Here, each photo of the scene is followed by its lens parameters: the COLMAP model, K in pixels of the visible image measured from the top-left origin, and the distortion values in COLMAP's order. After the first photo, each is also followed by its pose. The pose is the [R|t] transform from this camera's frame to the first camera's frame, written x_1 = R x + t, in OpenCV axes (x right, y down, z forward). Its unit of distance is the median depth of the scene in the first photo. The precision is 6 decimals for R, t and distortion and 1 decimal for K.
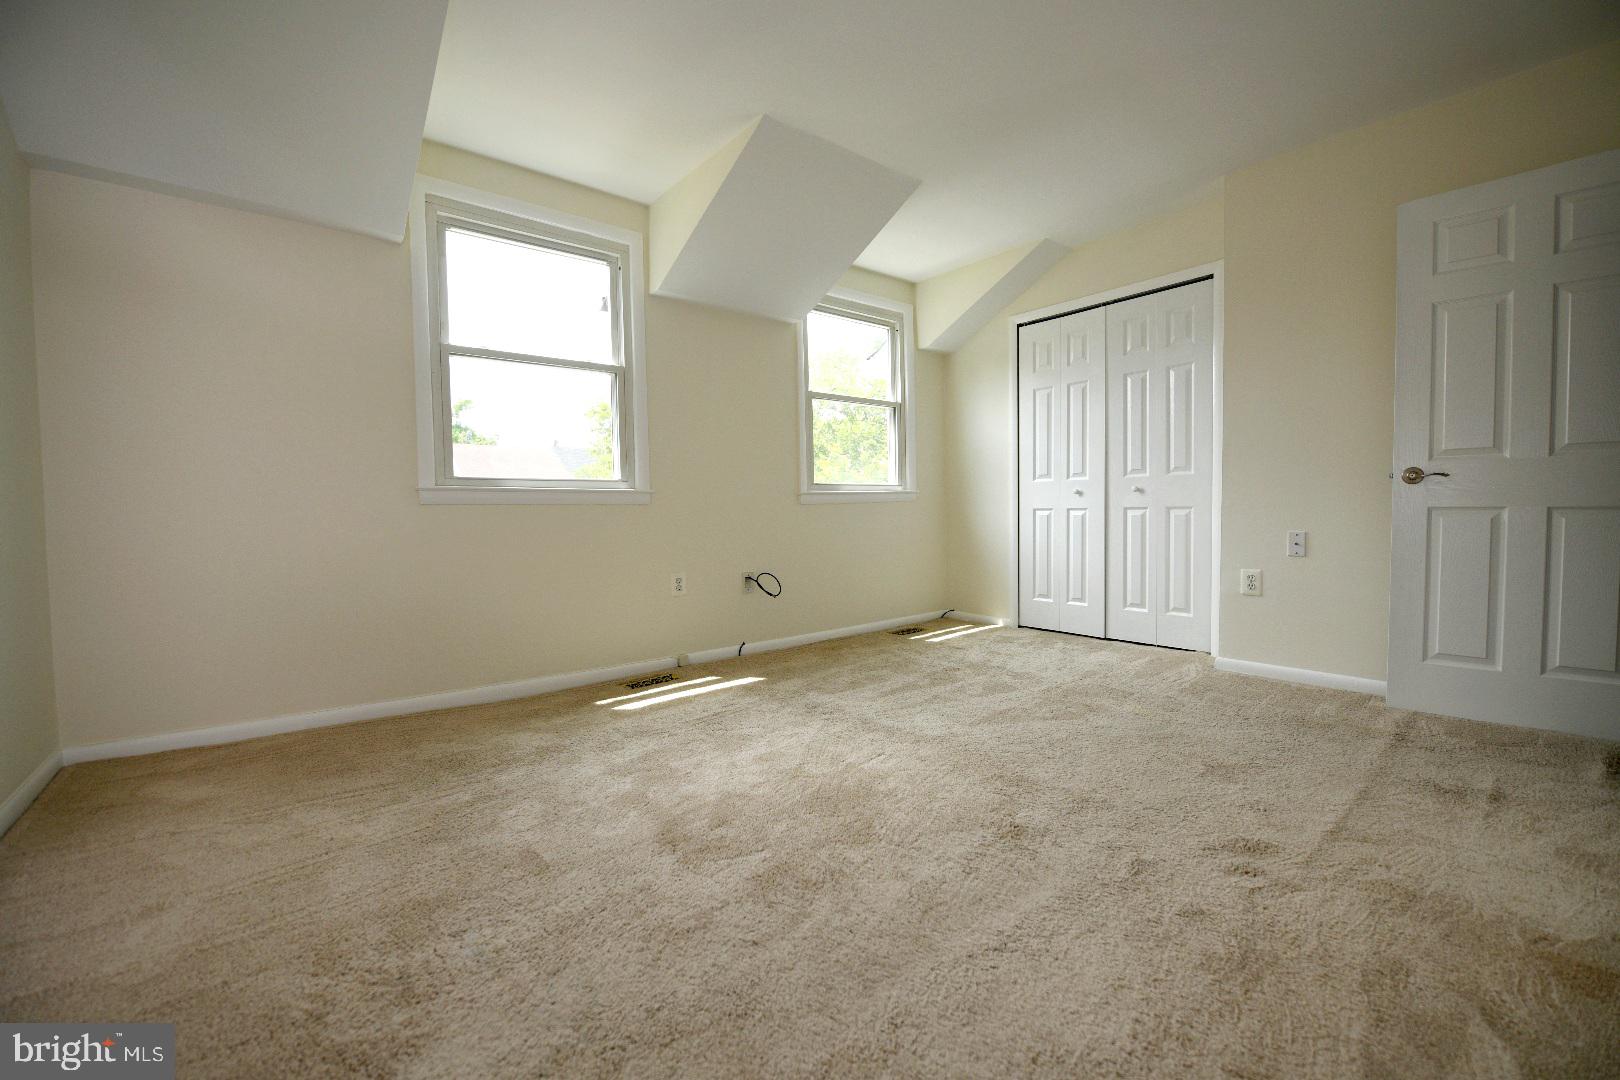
lens RADIAL K [[647.5, 0, 824.5], [0, 647.5, 532.3], [0, 0, 1]] dist [-0.033795, -0.000217]
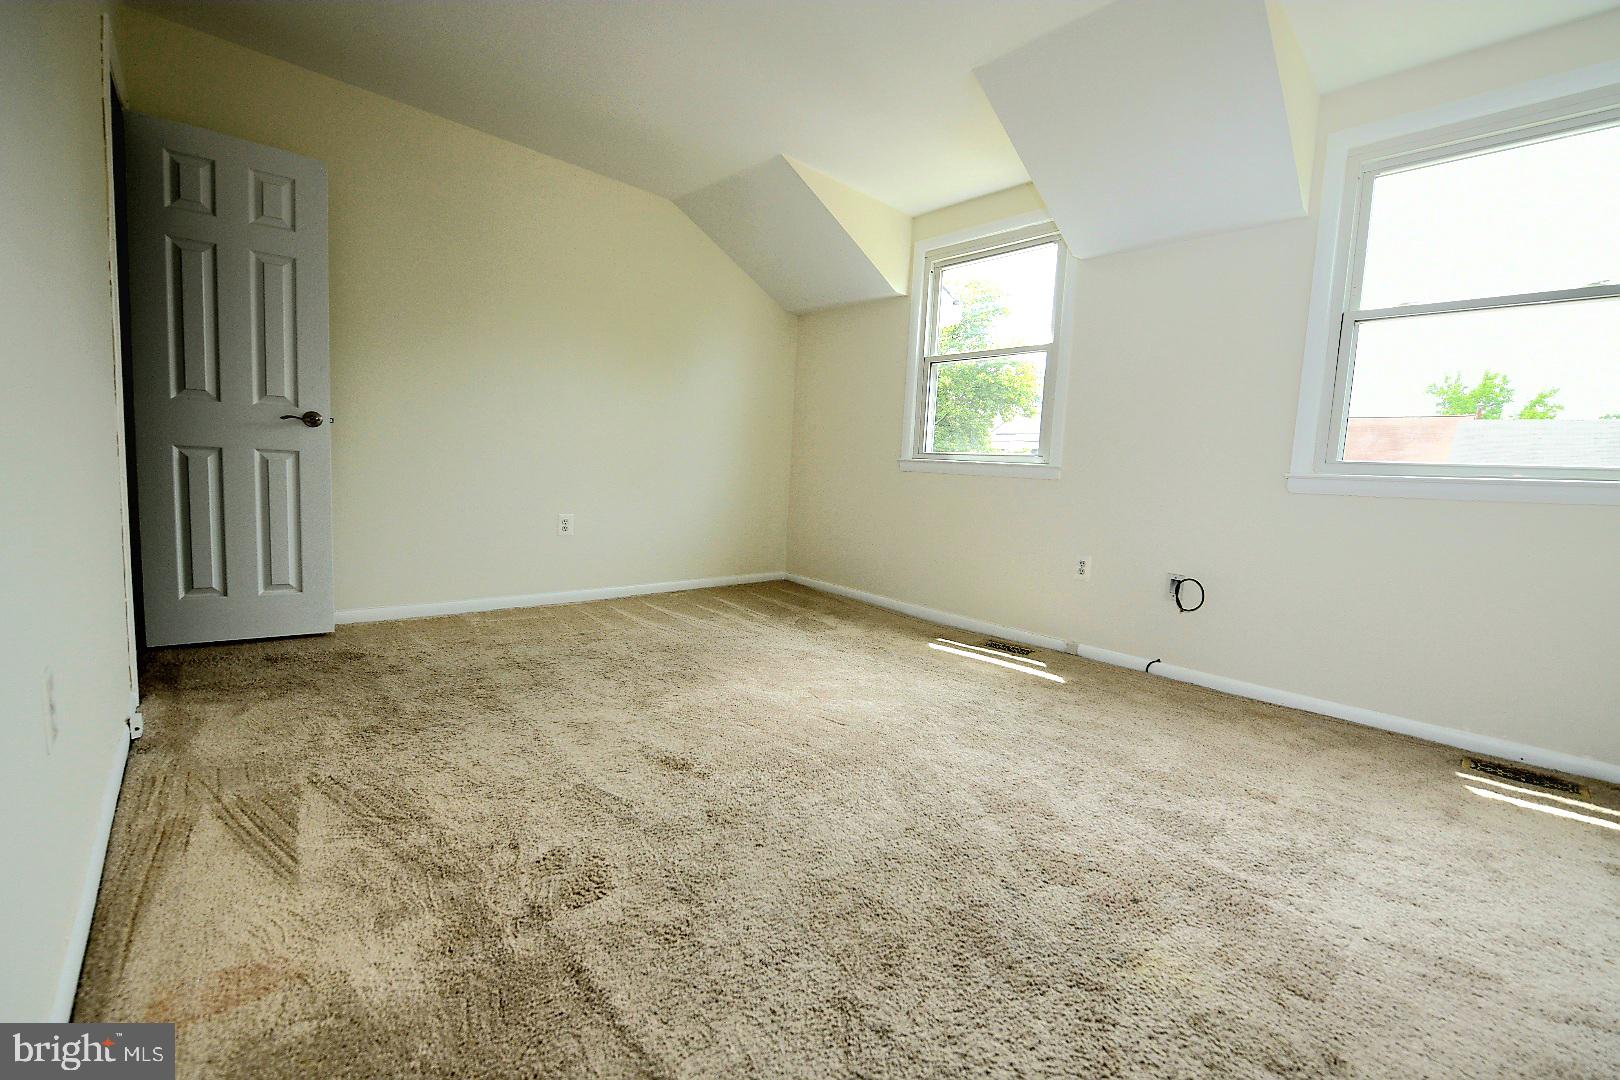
lens RADIAL K [[647.5, 0, 824.5], [0, 647.5, 532.3], [0, 0, 1]] dist [-0.033795, -0.000217]
pose [[0.088848, 0.116113, -0.989254, 0.704993], [-0.094295, 0.989702, 0.107697, -0.037249], [0.991572, 0.083713, 0.098882, 0.573021]]
